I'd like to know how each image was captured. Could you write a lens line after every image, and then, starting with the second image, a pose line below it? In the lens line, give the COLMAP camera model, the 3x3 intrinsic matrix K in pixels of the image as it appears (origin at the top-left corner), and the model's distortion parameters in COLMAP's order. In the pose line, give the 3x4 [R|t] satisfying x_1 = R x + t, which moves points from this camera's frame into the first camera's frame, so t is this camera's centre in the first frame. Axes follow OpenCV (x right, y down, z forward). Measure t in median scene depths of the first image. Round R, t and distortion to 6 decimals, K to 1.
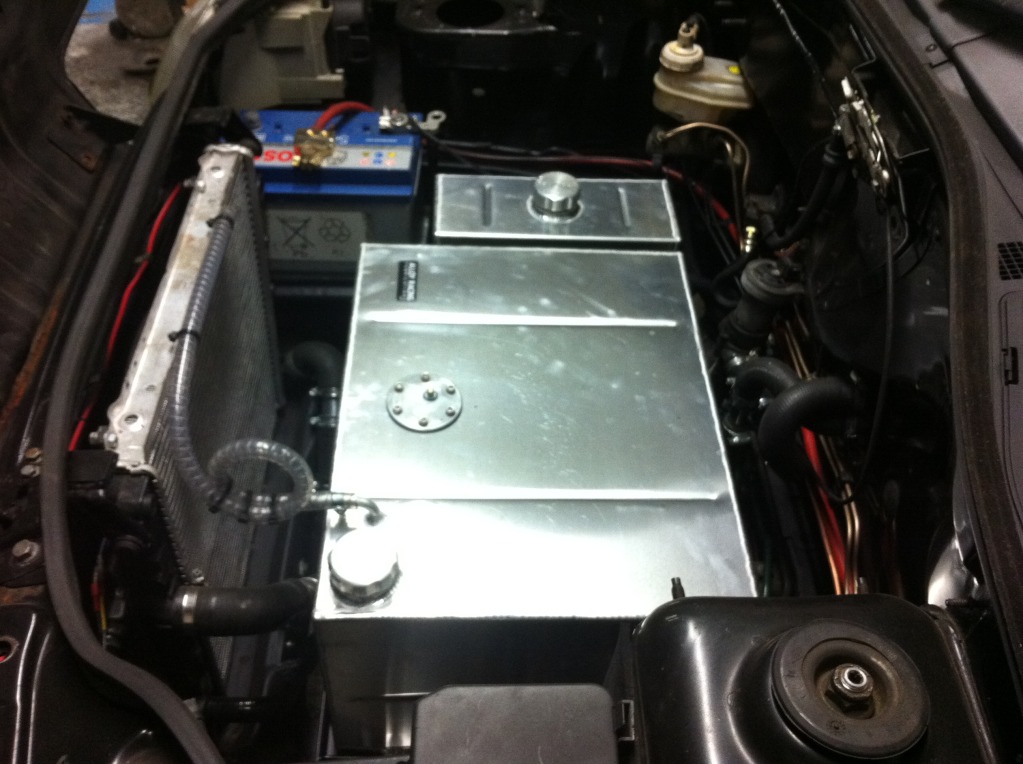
lens RADIAL K [[980.1, 0, 515.2], [0, 980.1, 387.4], [0, 0, 1]] dist [0.099304, -0.348267]
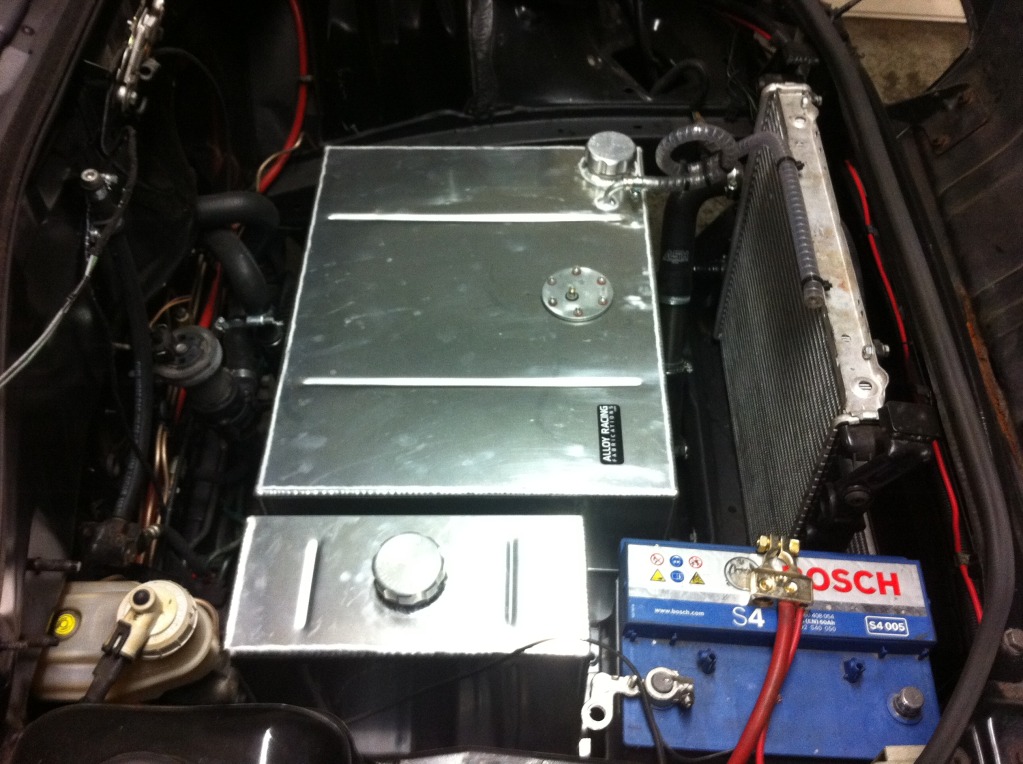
lens RADIAL K [[980.1, 0, 515.2], [0, 980.1, 387.4], [0, 0, 1]] dist [0.099304, -0.348267]
pose [[-0.998429, -0.055612, -0.006807, -0.021784], [0.001201, -0.142708, 0.989764, -0.940394], [-0.056015, 0.988201, 0.142551, 0.861485]]
